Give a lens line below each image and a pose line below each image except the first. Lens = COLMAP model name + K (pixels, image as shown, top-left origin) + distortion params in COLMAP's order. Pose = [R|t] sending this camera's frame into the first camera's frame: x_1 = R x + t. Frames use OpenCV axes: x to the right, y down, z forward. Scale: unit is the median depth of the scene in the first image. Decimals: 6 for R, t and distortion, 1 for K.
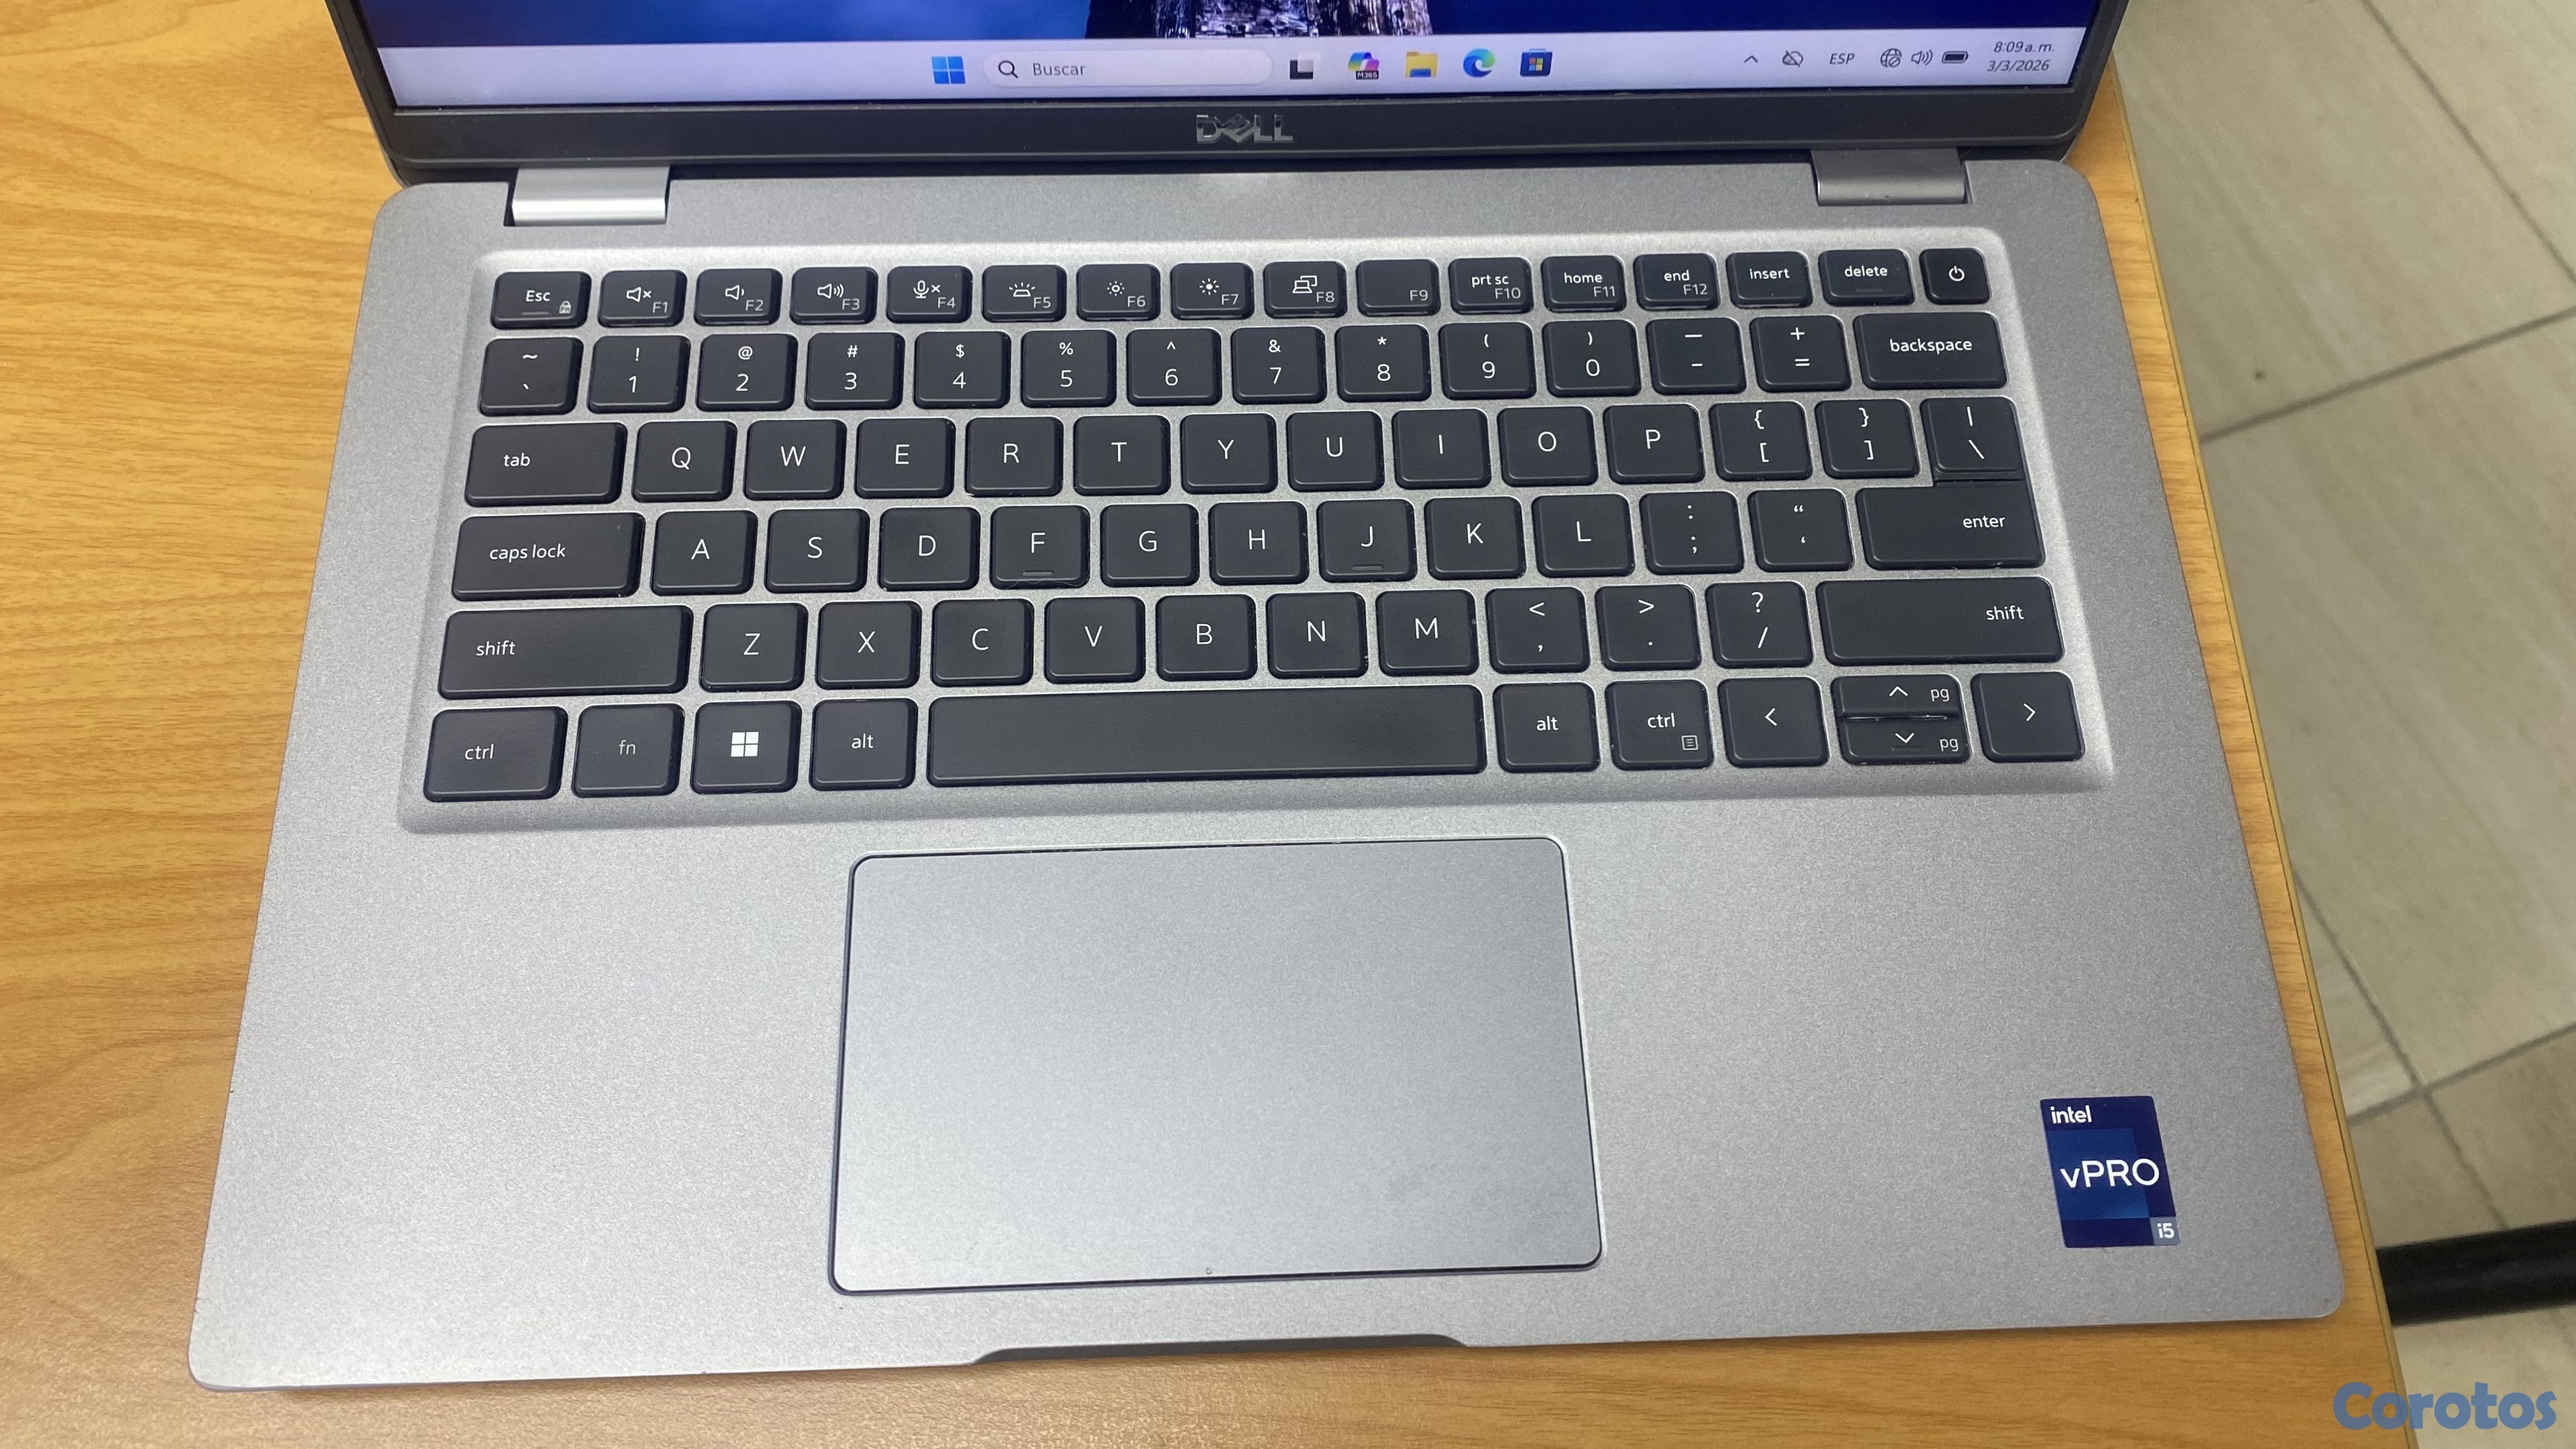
lens RADIAL K [[1999.1, 0, 1300.4], [0, 1999.1, 708.3], [0, 0, 1]] dist [-0.013757, 0.004887]
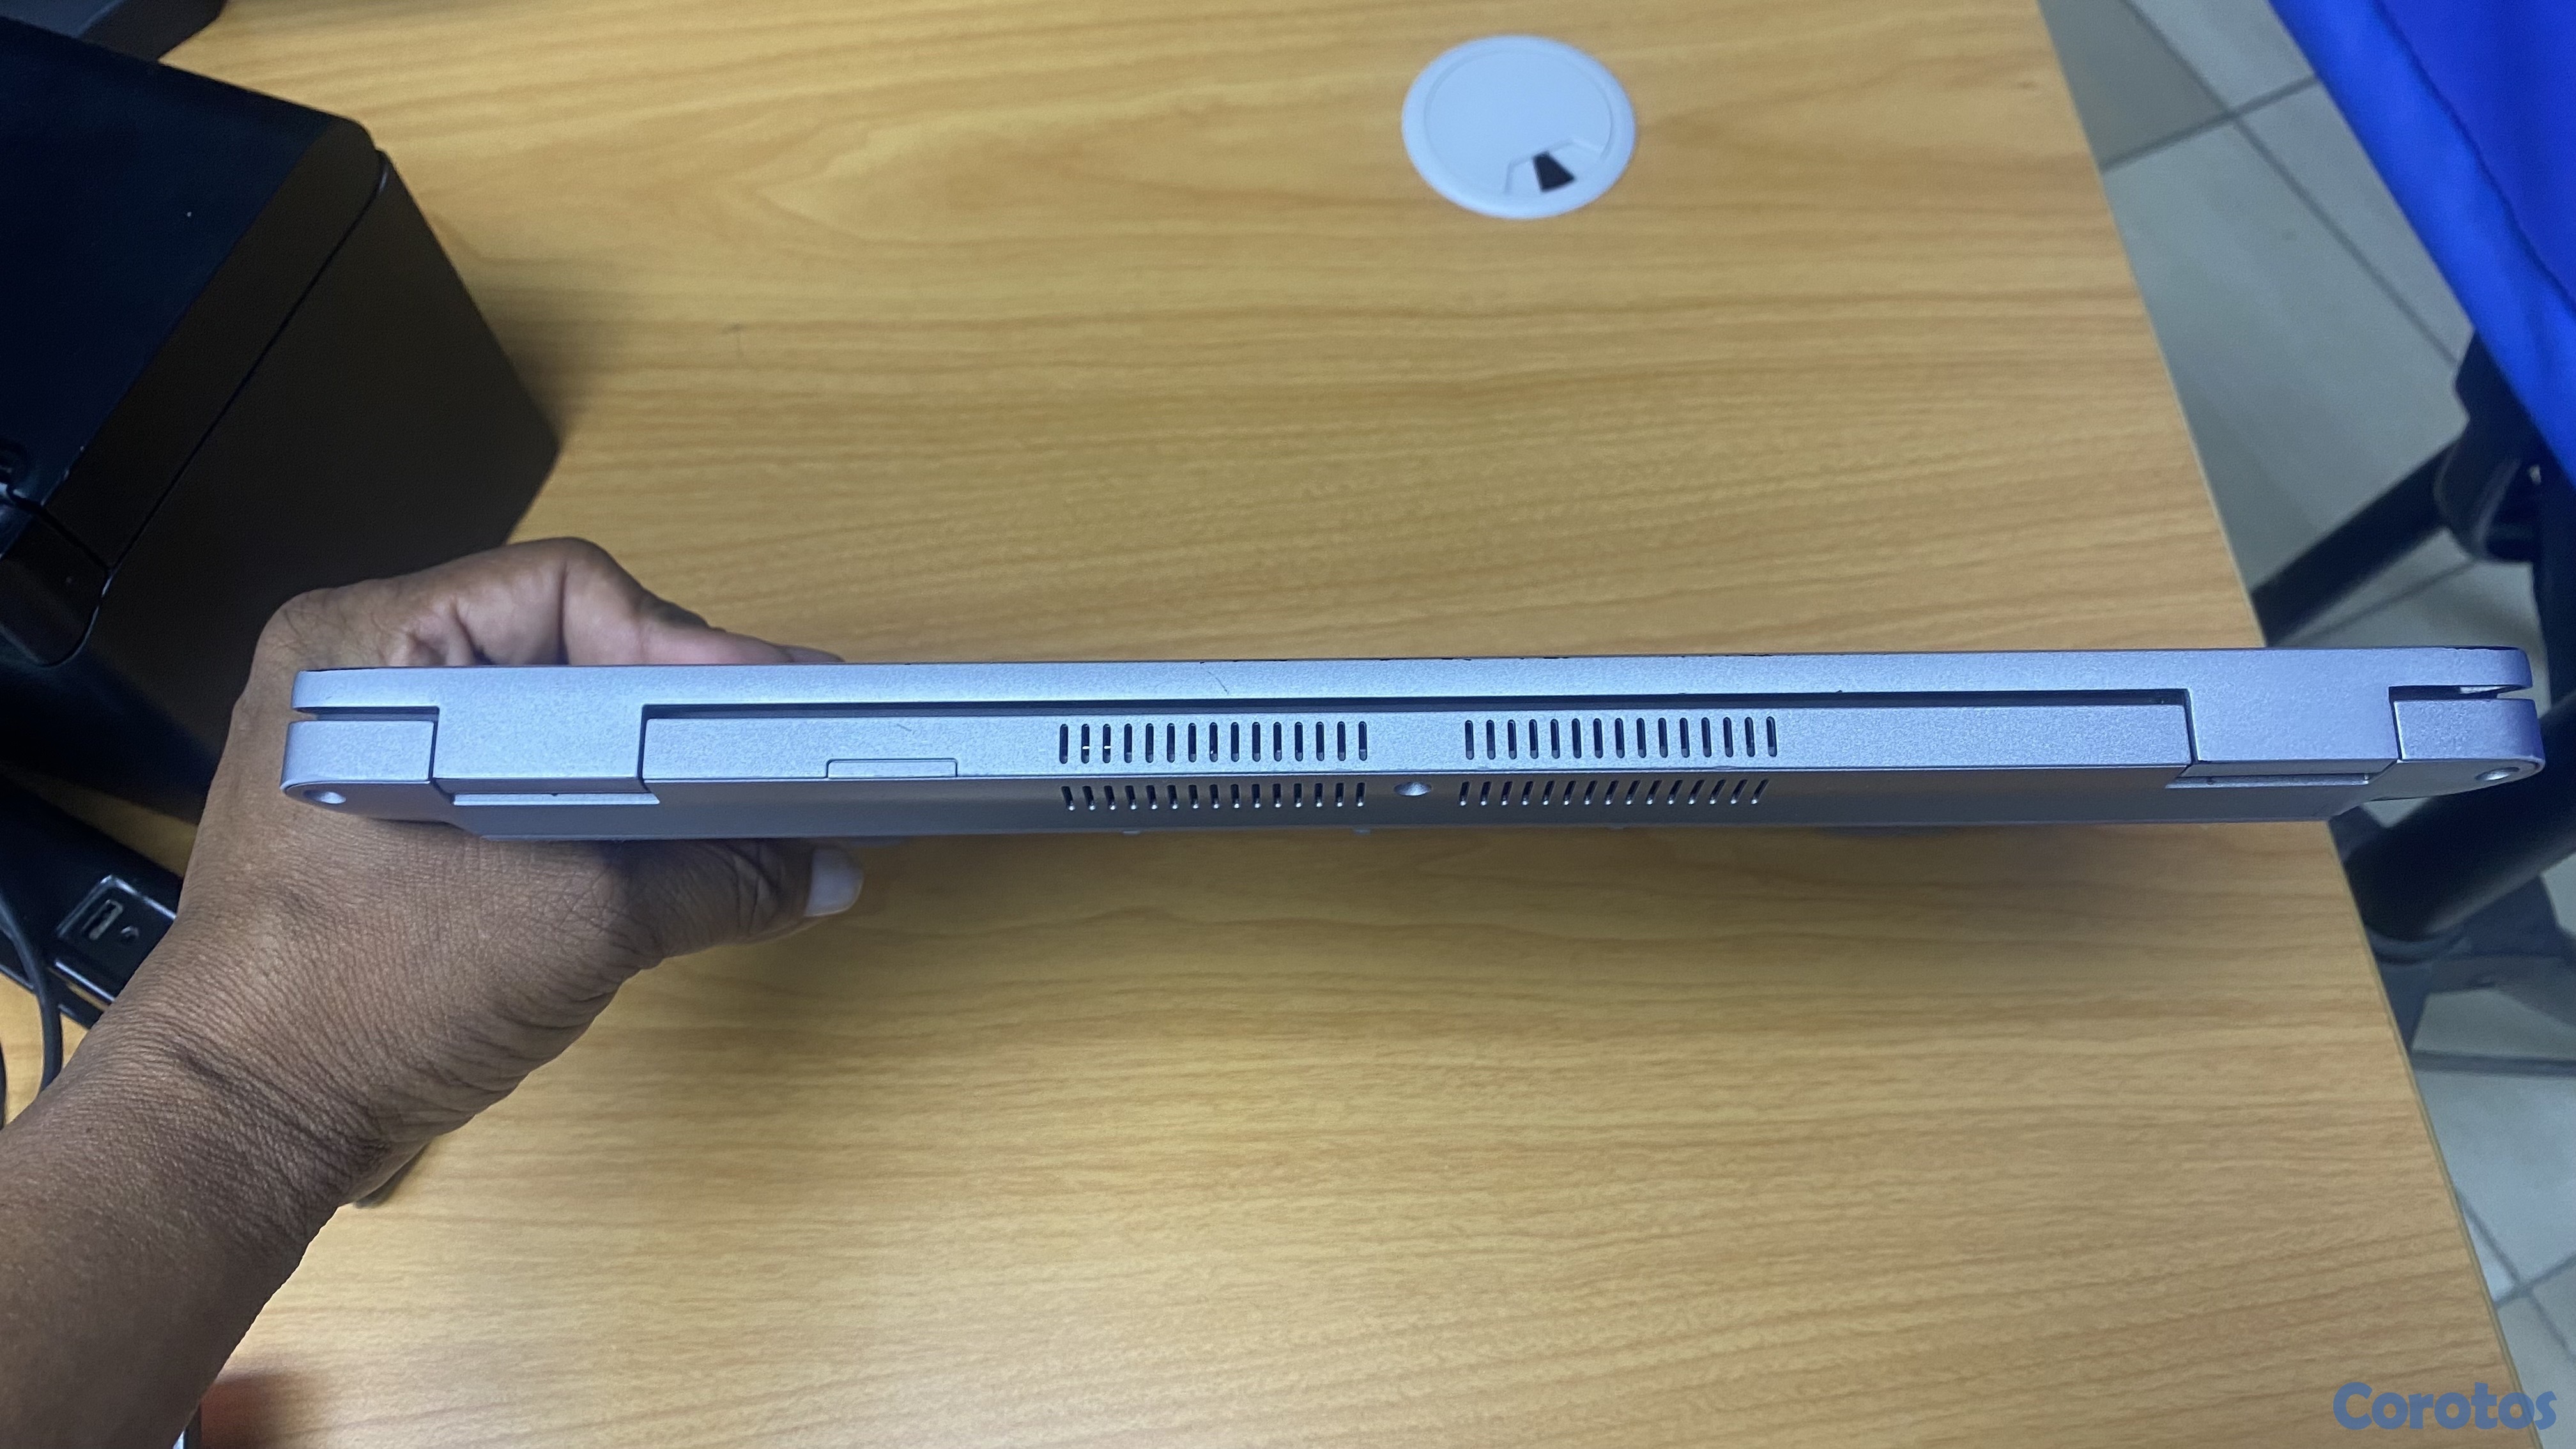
lens RADIAL K [[1999.1, 0, 1303.1], [0, 1999.1, 702.0], [0, 0, 1]] dist [-0.013757, 0.004887]
pose [[0.996316, -0.084526, 0.014497, -0.233361], [0.085151, 0.995115, -0.049964, -0.371640], [-0.010203, 0.051014, 0.998646, -0.228412]]
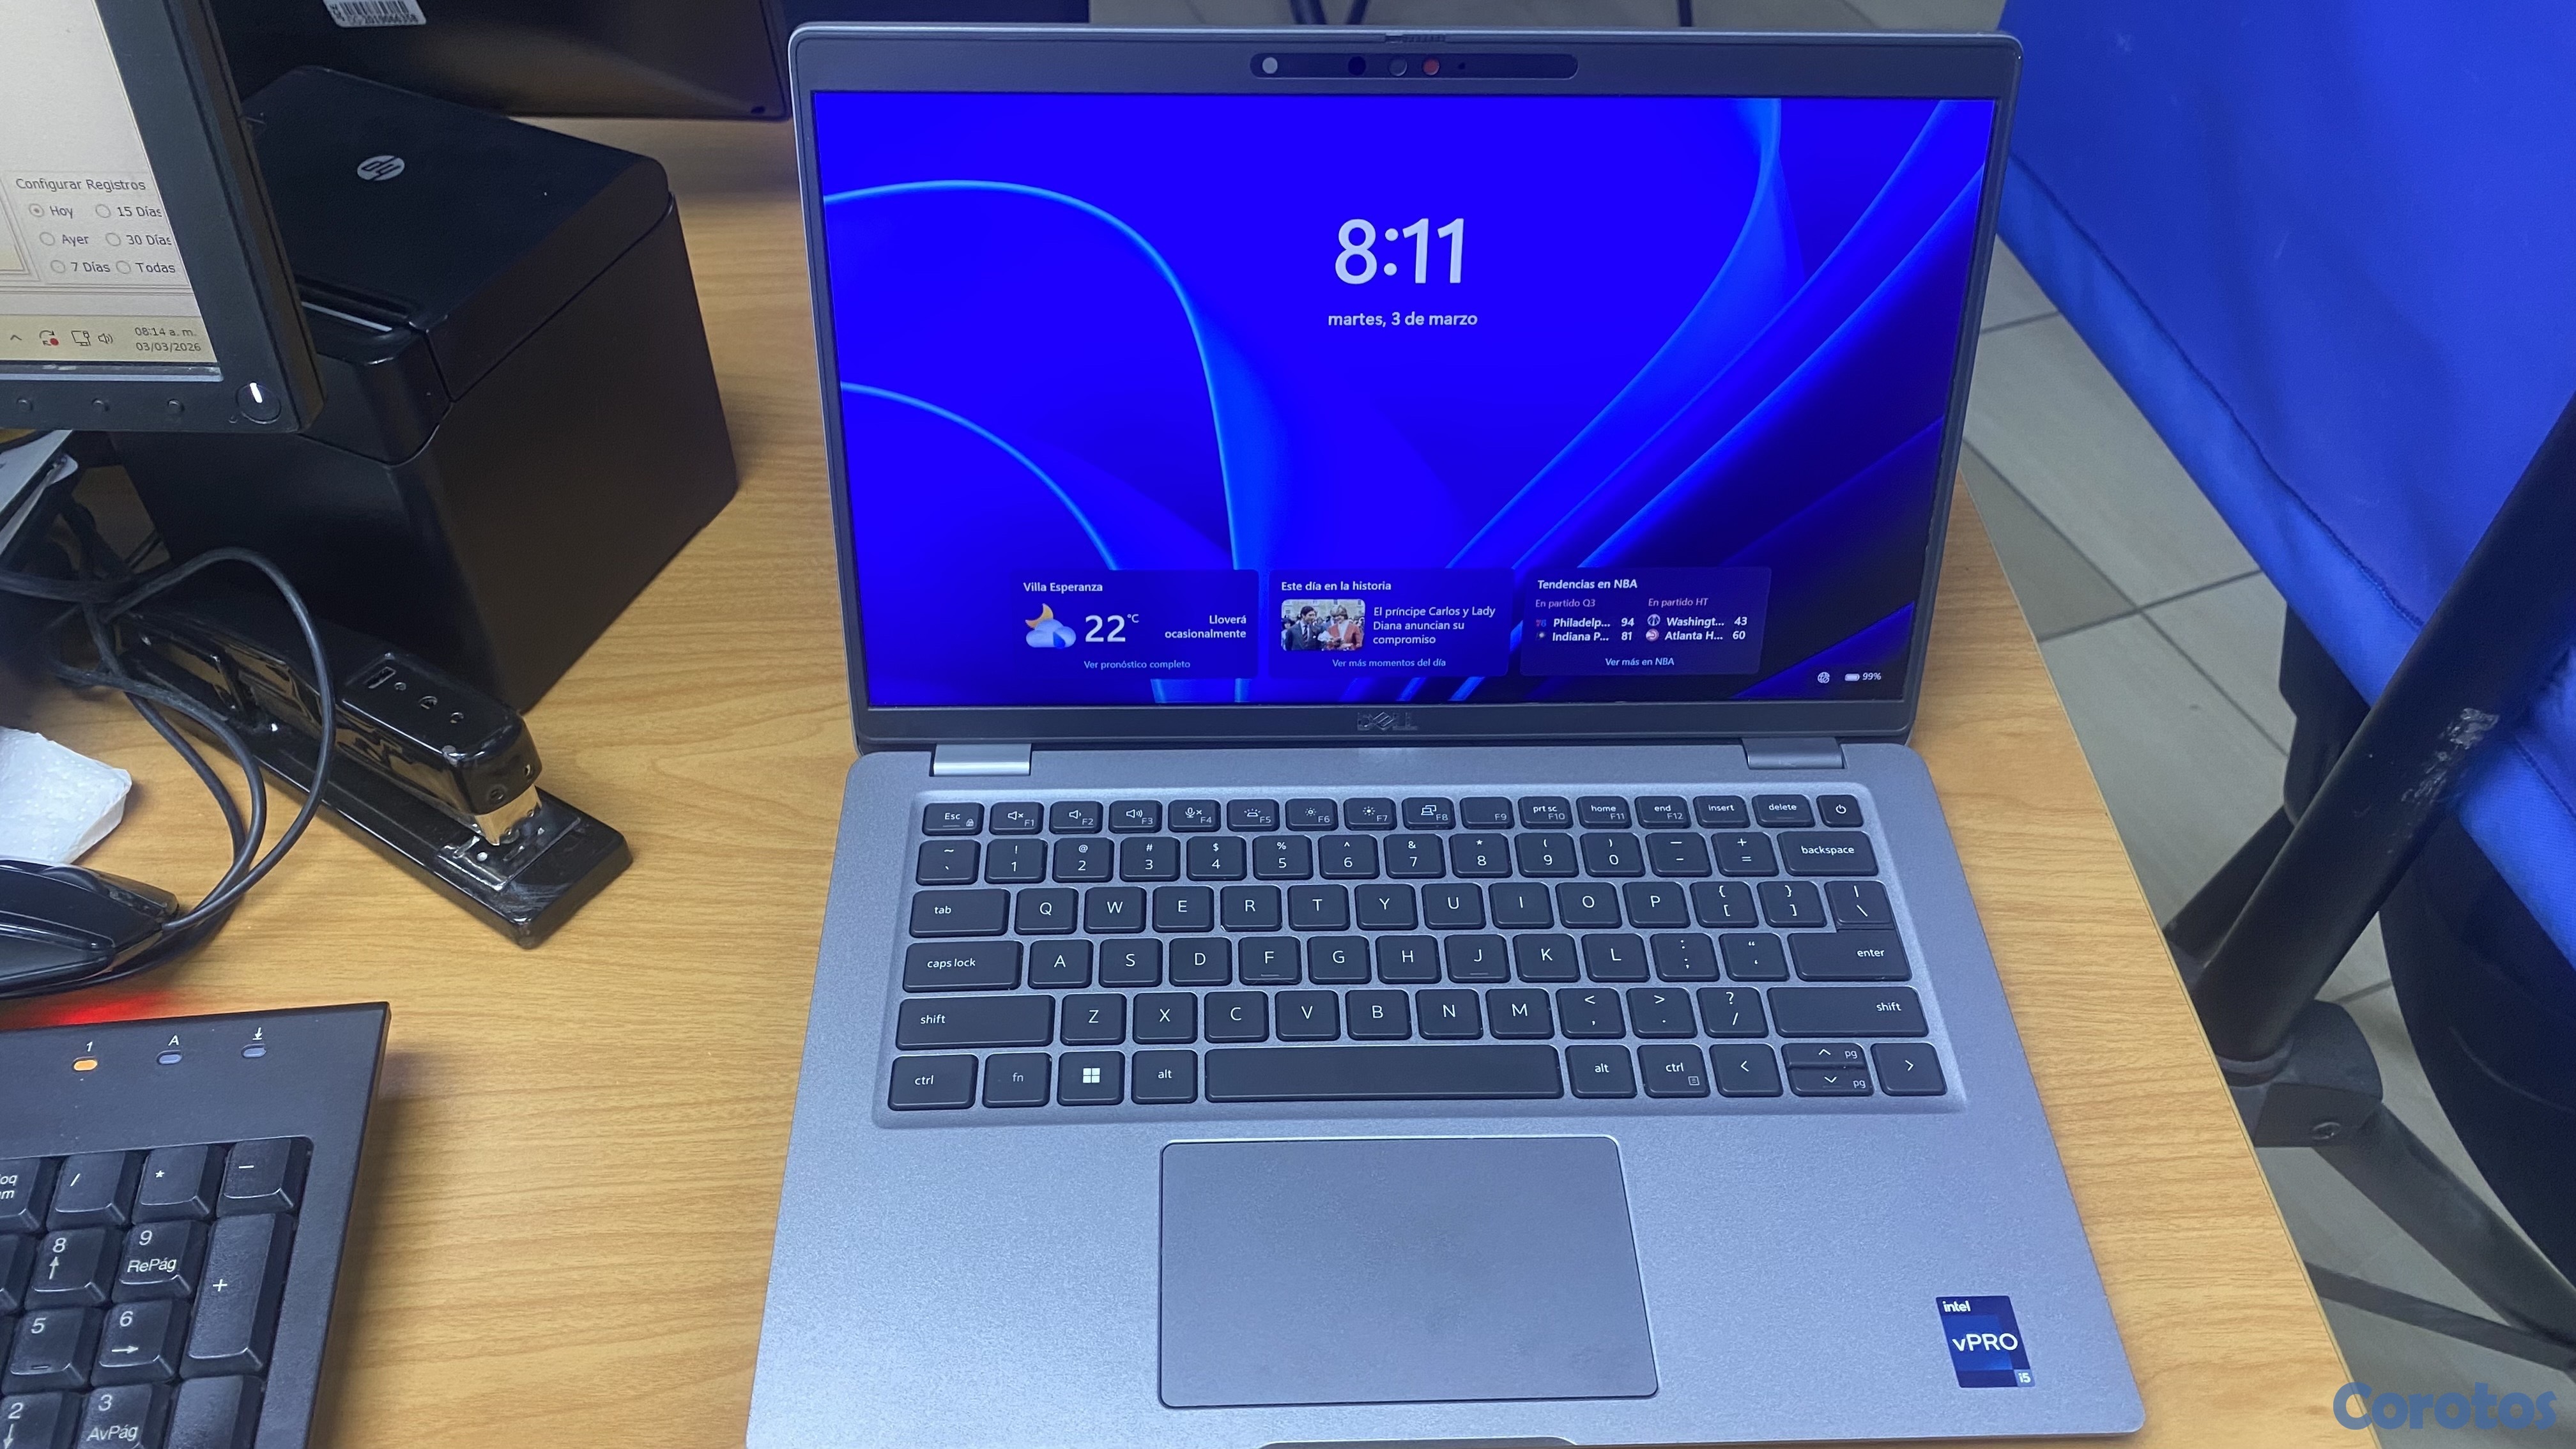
lens RADIAL K [[1999.1, 0, 1293.3], [0, 1999.1, 705.4], [0, 0, 1]] dist [-0.013757, 0.004887]
pose [[0.999528, -0.020893, 0.022523, -0.256151], [0.027459, 0.936373, -0.349932, 0.200908], [-0.013779, 0.350385, 0.936504, -0.490419]]
